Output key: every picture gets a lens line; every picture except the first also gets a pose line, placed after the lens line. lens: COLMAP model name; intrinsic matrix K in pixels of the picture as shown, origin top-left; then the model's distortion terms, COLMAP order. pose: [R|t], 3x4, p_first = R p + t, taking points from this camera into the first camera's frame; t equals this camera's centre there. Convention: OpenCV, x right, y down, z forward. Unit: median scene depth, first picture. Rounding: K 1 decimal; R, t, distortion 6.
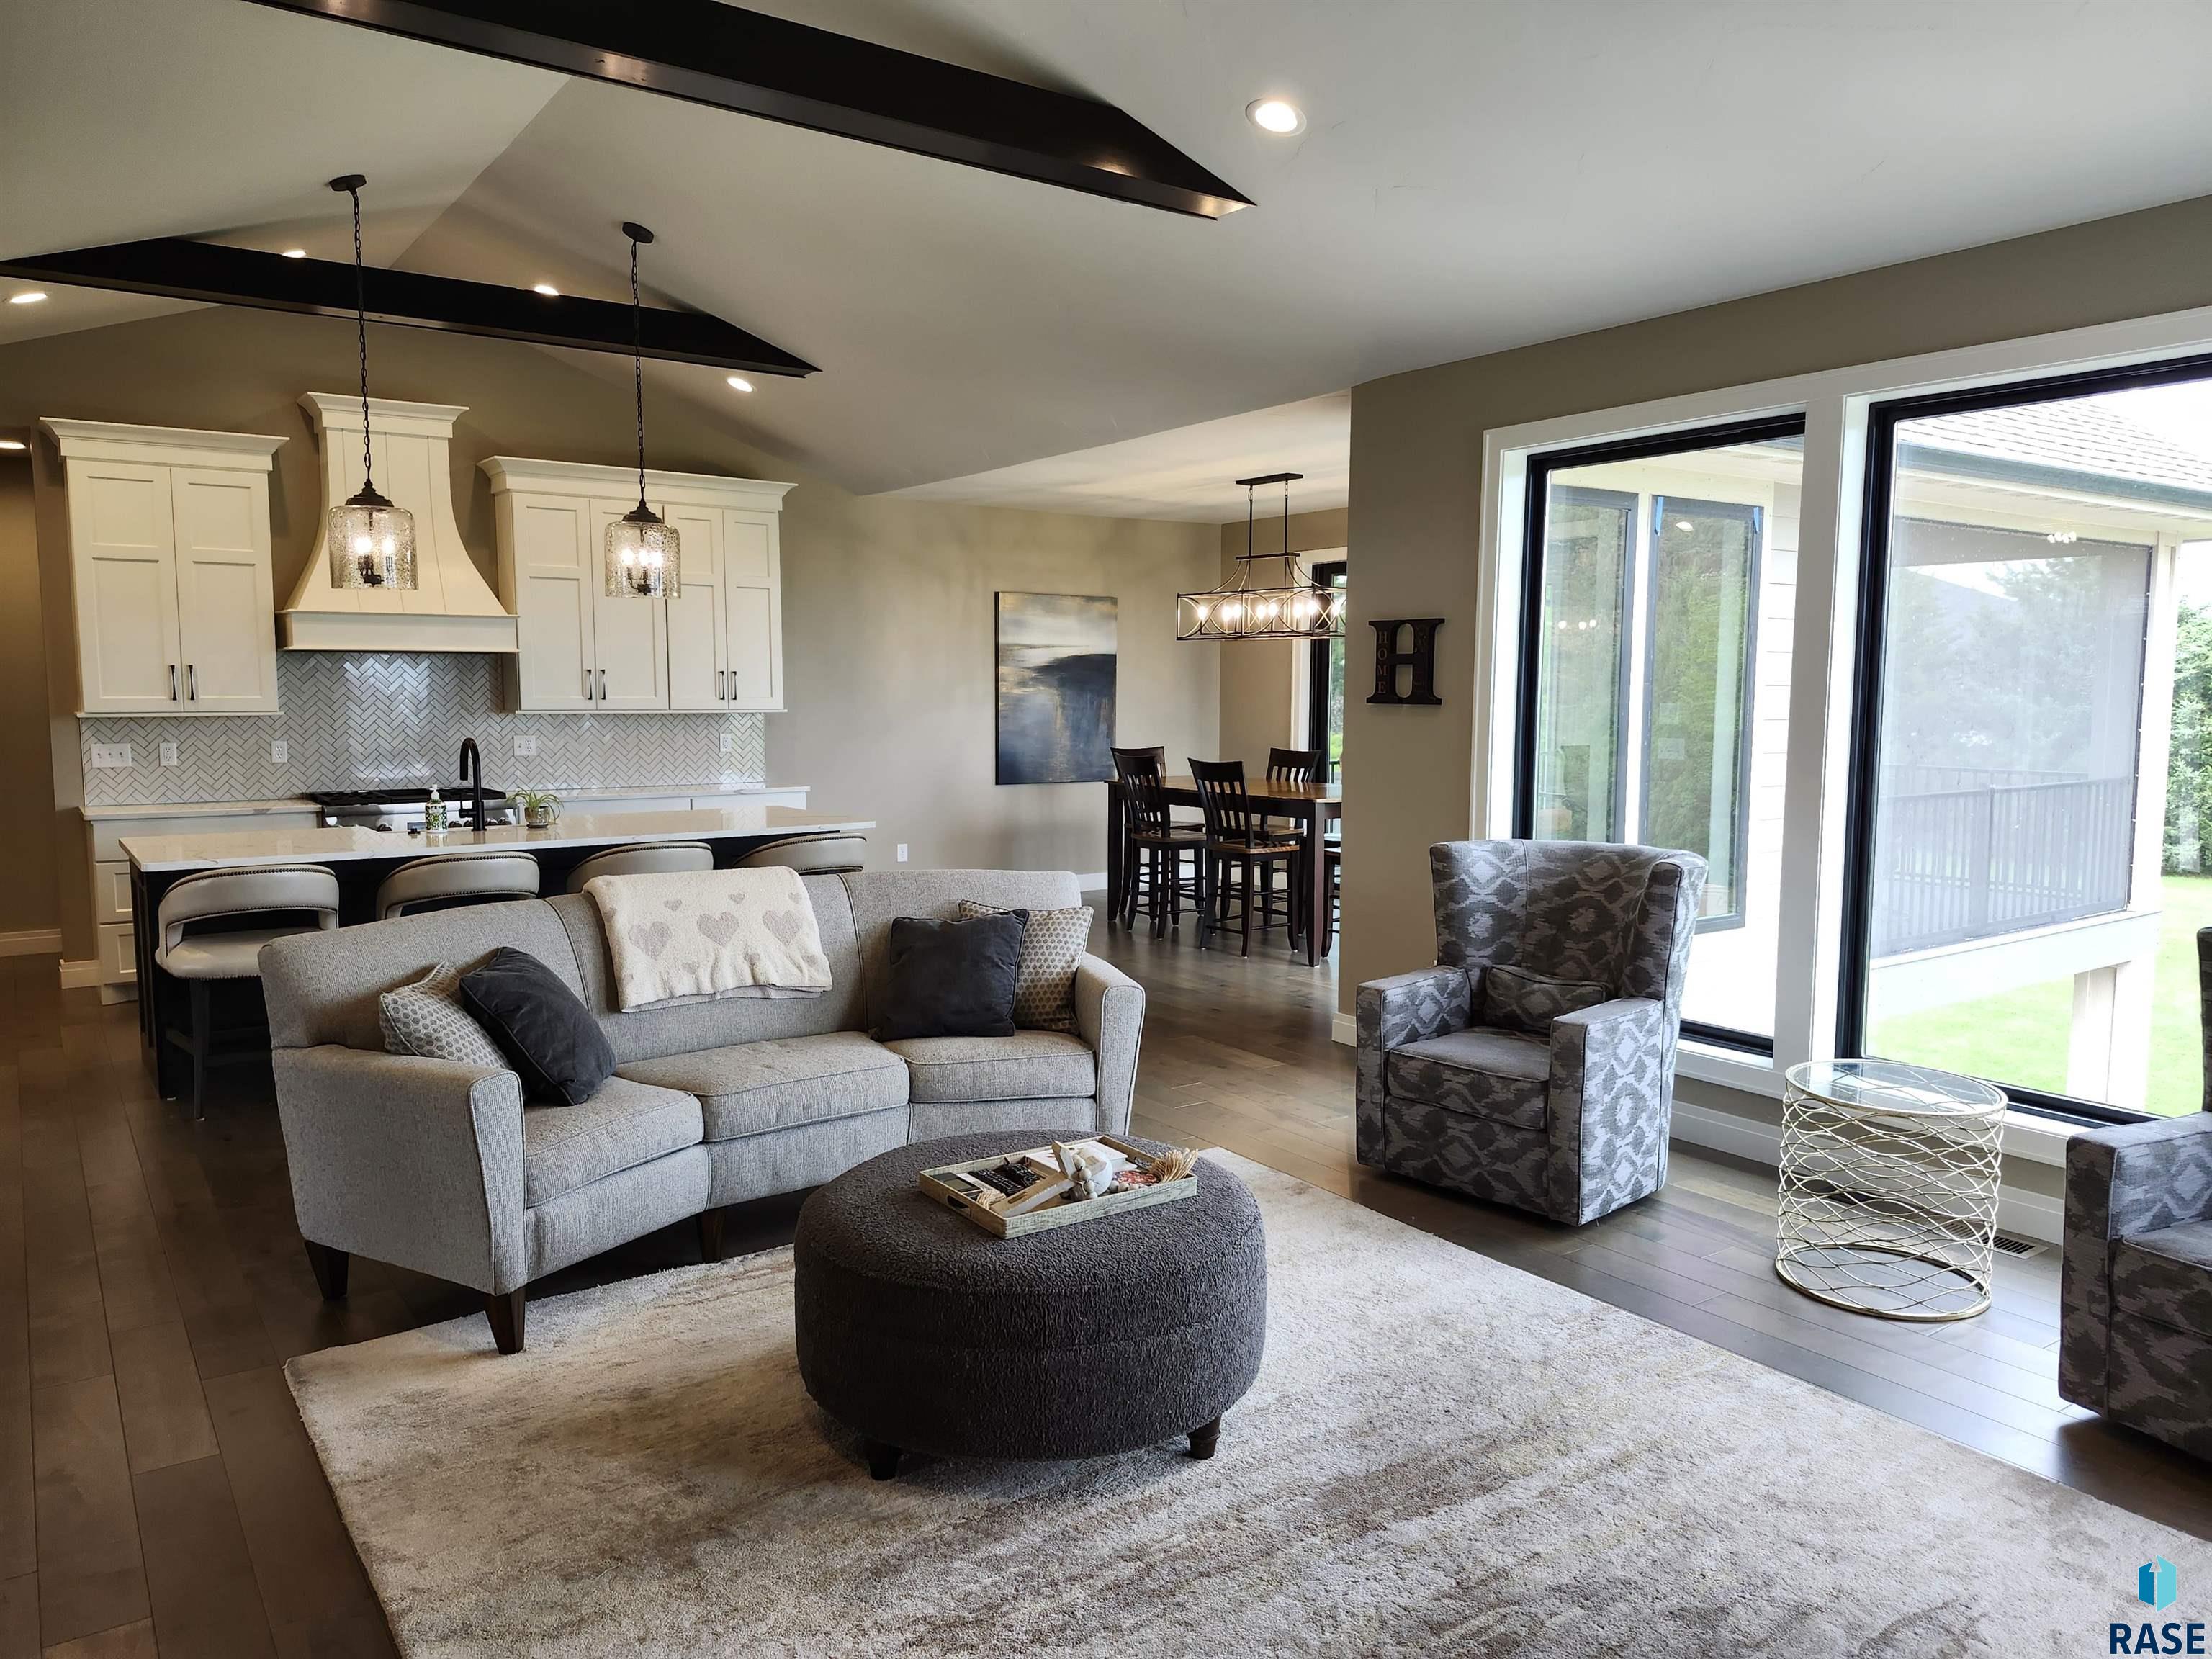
lens RADIAL K [[1528.0, 0, 1110.5], [0, 1528.0, 828.5], [0, 0, 1]] dist [0.100099, -0.118070]
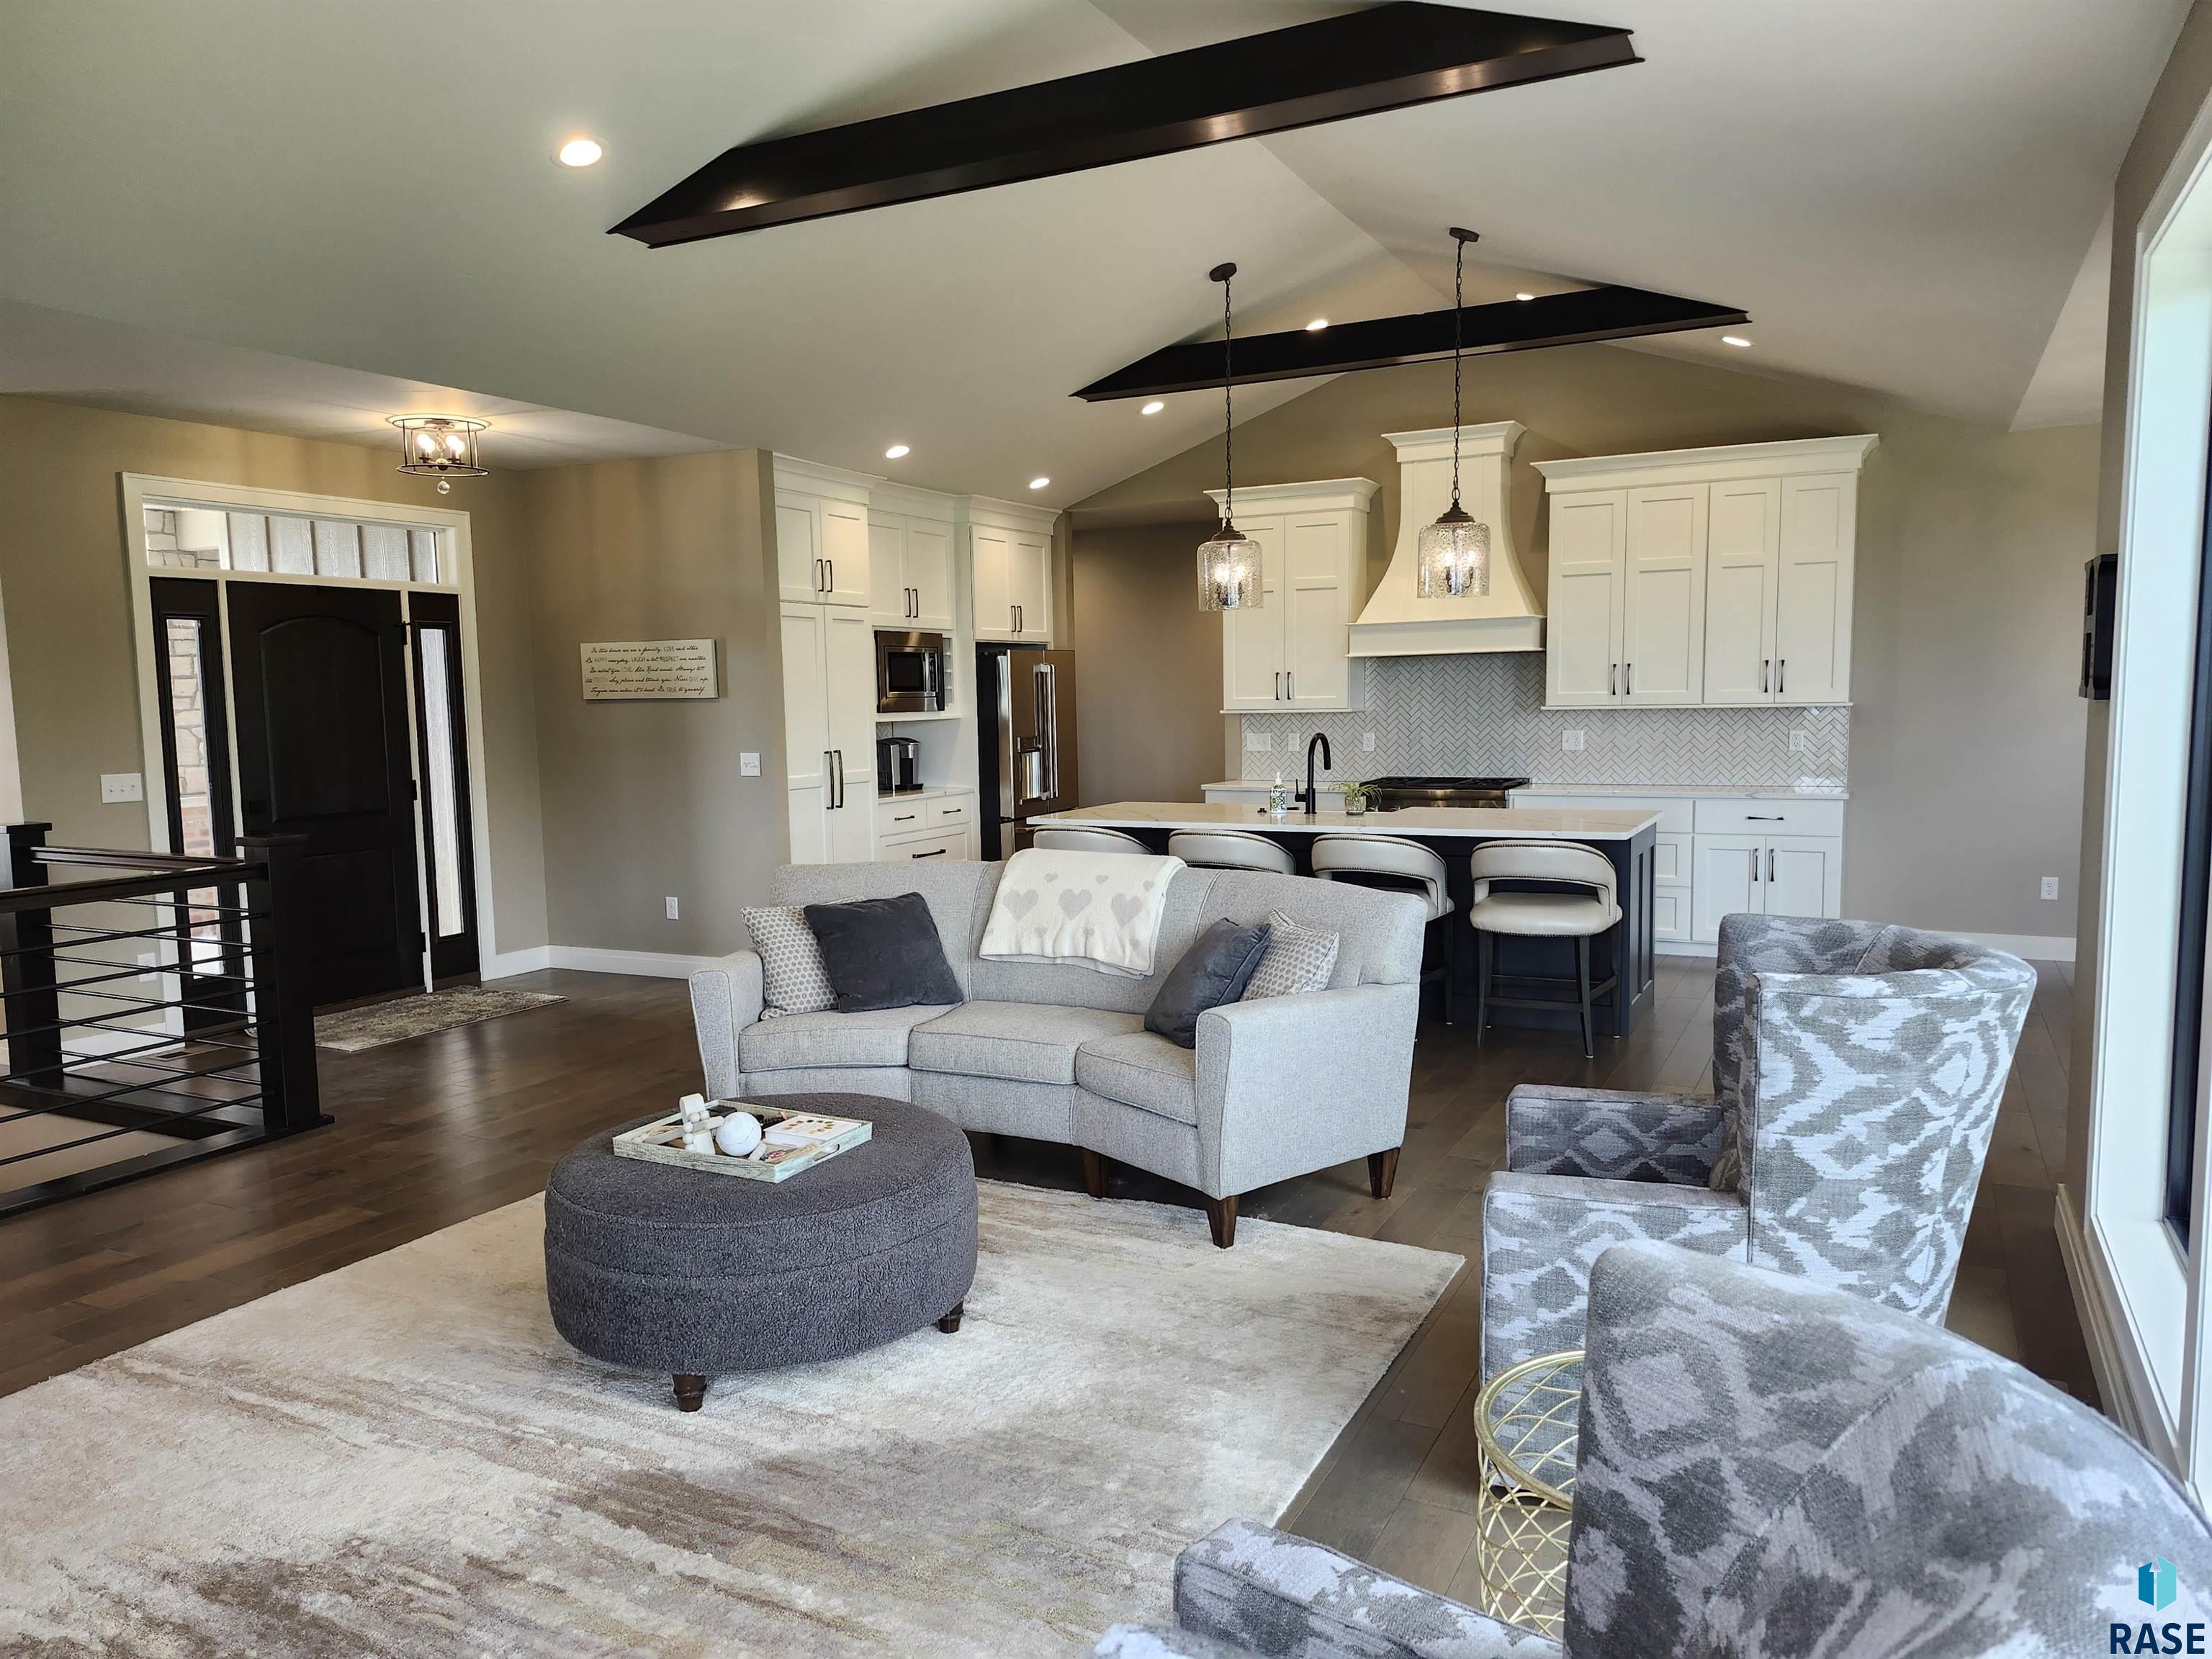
lens RADIAL K [[1528.0, 0, 1110.5], [0, 1528.0, 828.5], [0, 0, 1]] dist [0.100099, -0.118070]
pose [[0.460788, 0.071296, -0.884642, 0.504472], [-0.065723, 0.996772, 0.046099, -0.029075], [0.885074, 0.036899, 0.463986, 0.336325]]
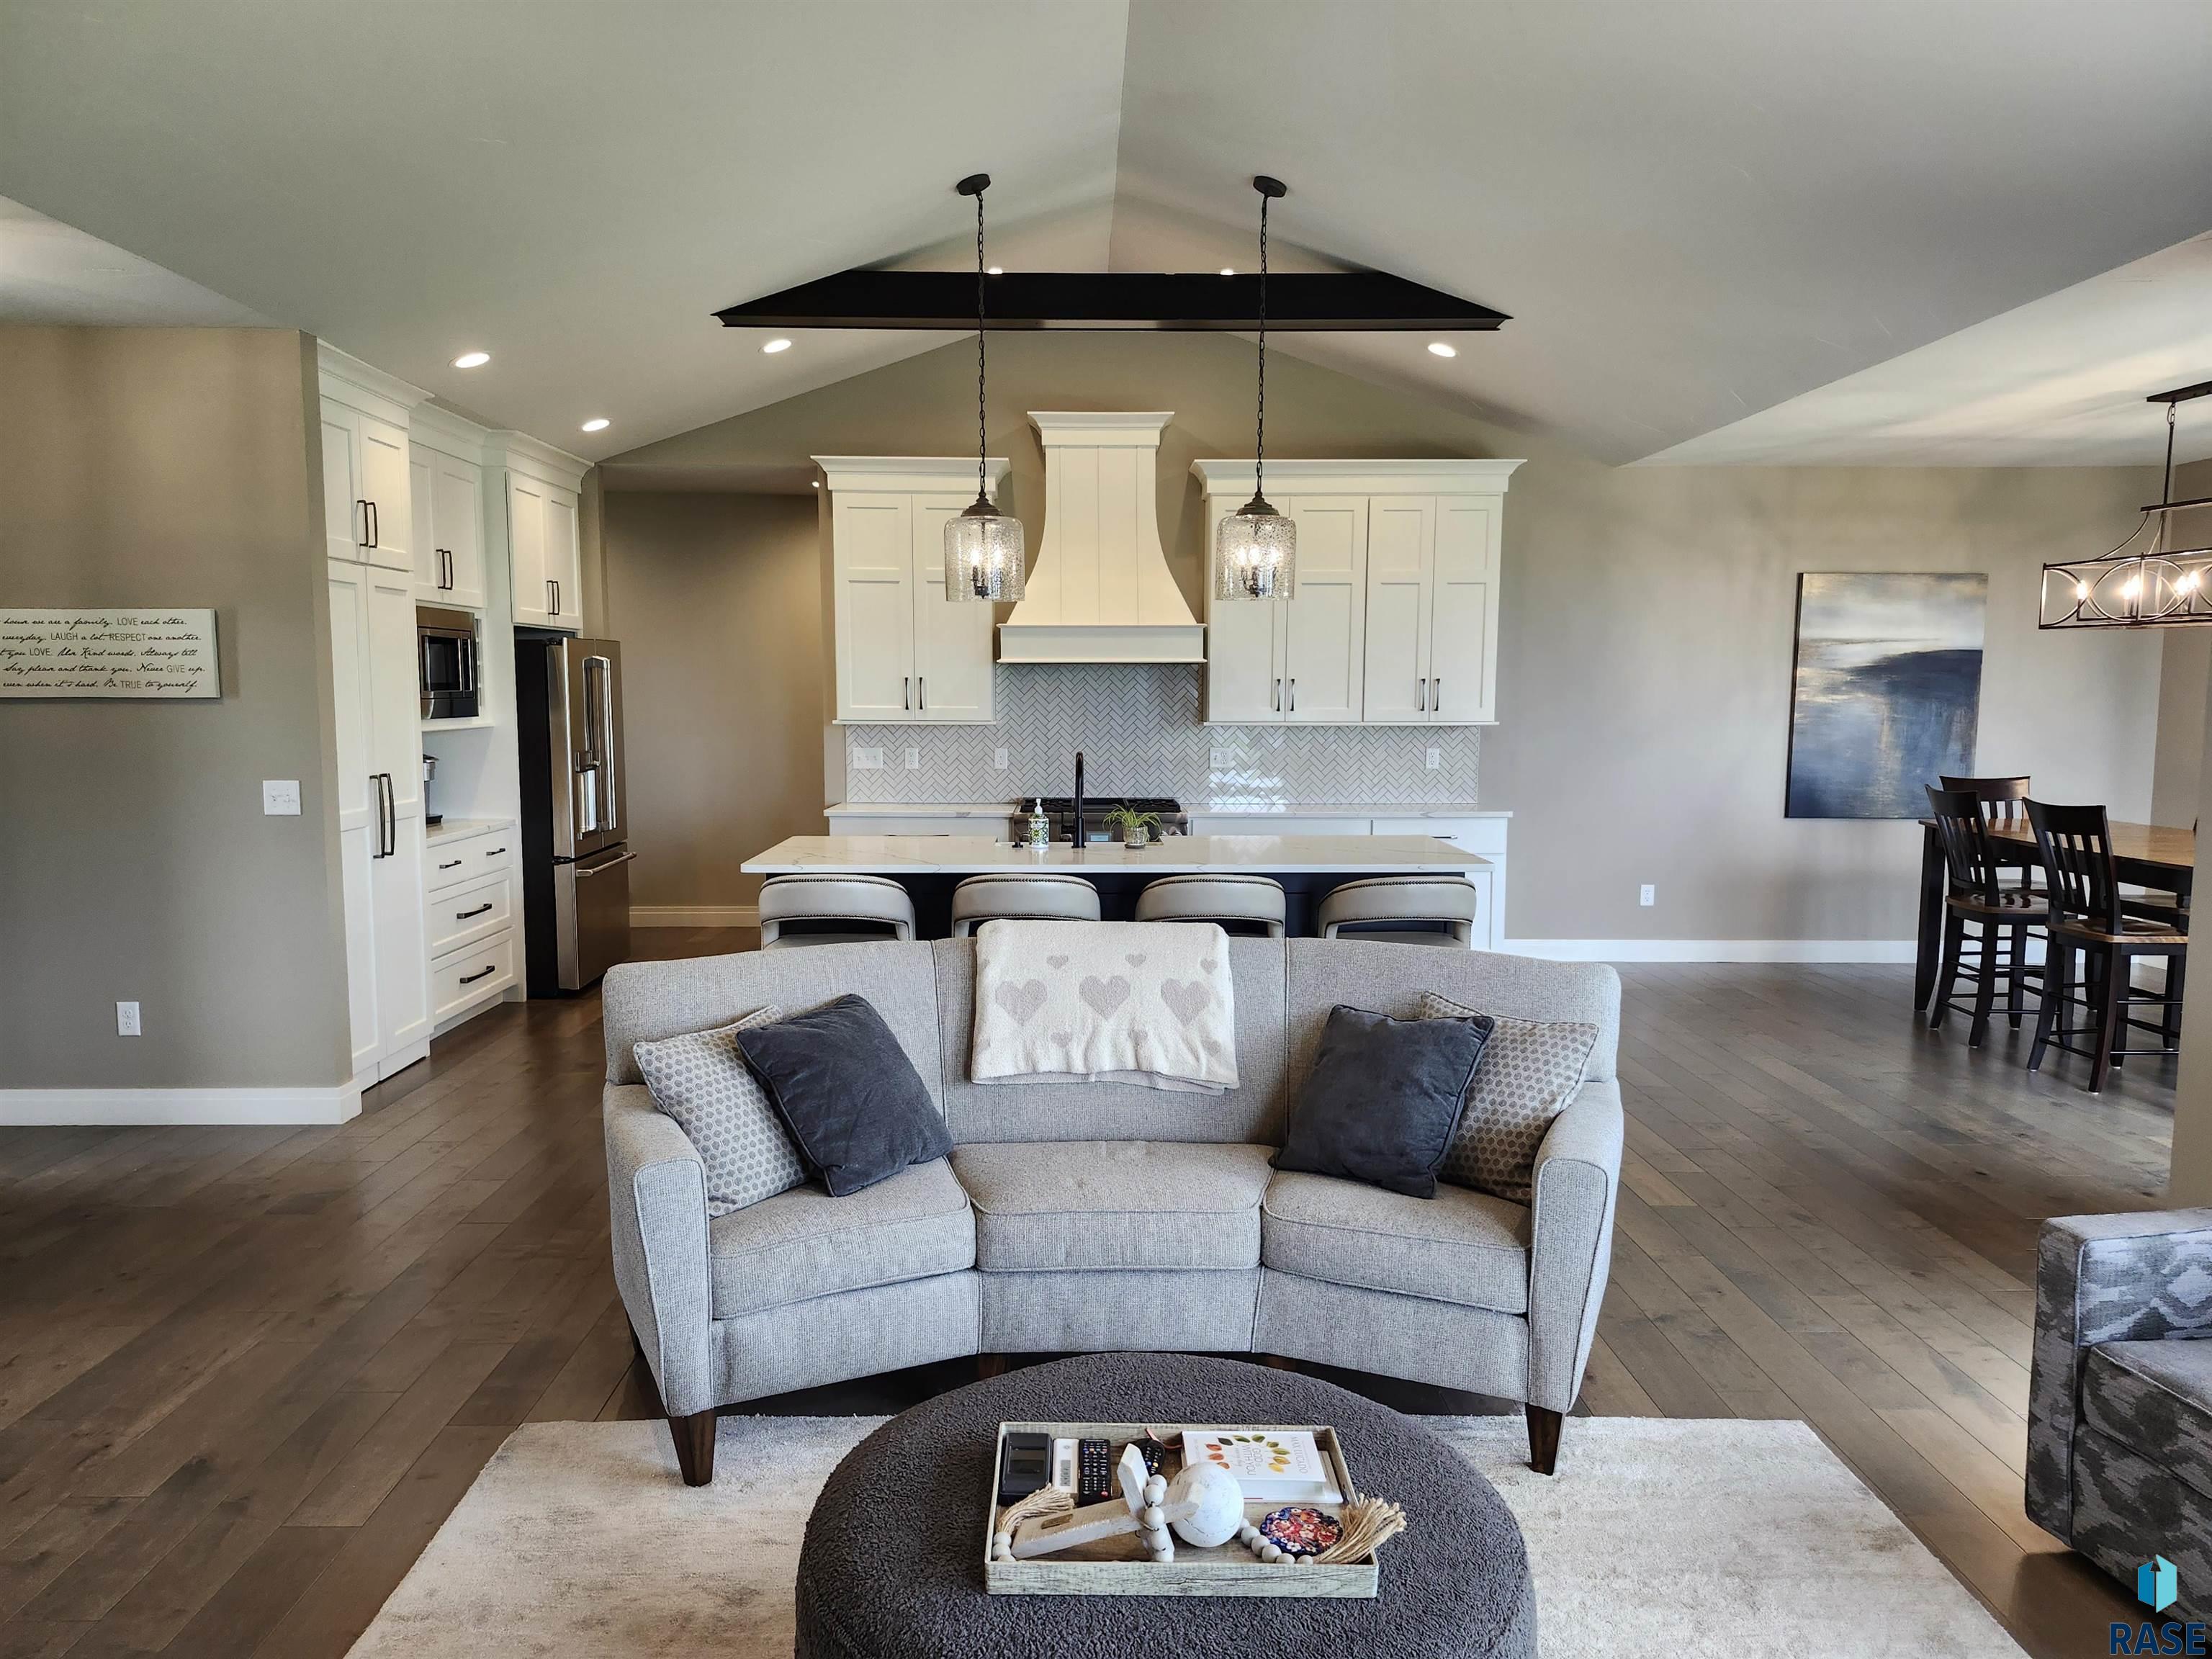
lens RADIAL K [[1521.6, 0, 1098.1], [0, 1521.6, 834.5], [0, 0, 1]] dist [0.097568, -0.116560]
pose [[0.822111, 0.054530, -0.566710, 0.134022], [-0.053681, 0.998392, 0.018194, -0.023919], [0.566791, 0.015464, 0.823717, 0.219488]]
